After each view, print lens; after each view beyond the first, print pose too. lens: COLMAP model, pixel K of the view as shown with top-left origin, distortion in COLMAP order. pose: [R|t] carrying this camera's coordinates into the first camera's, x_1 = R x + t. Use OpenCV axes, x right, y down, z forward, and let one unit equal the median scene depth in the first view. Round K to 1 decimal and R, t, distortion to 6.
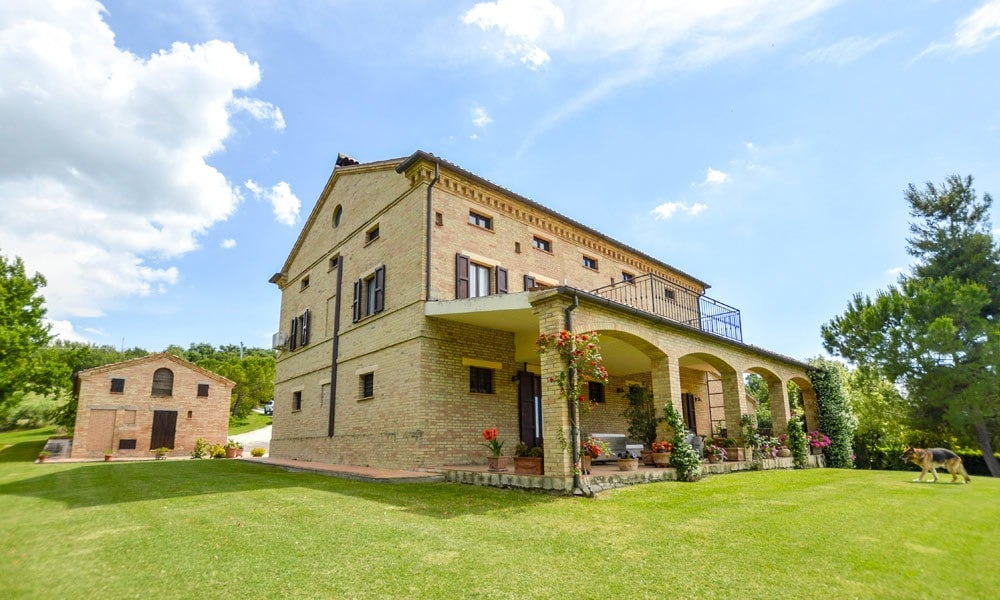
lens RADIAL K [[473.4, 0, 499.2], [0, 473.4, 355.0], [0, 0, 1]] dist [0.000005, -0.000304]
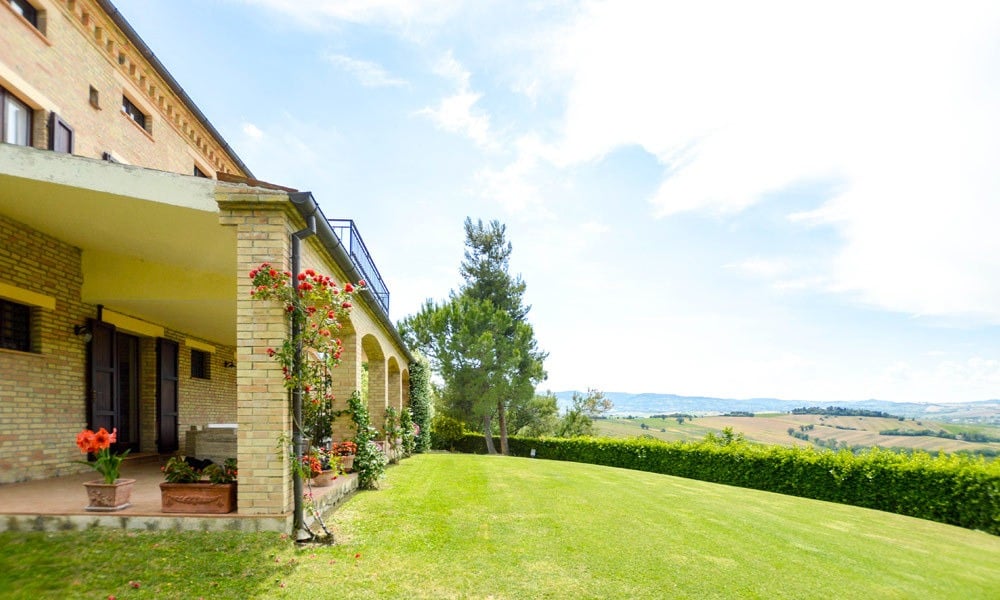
lens RADIAL K [[477.1, 0, 462.0], [0, 477.1, 409.7], [0, 0, 1]] dist [-0.002840, -0.001417]
pose [[0.650726, 0.026503, 0.758850, -0.100609], [-0.153604, 0.983323, 0.097375, 0.016948], [-0.743614, -0.179927, 0.643945, 0.257262]]
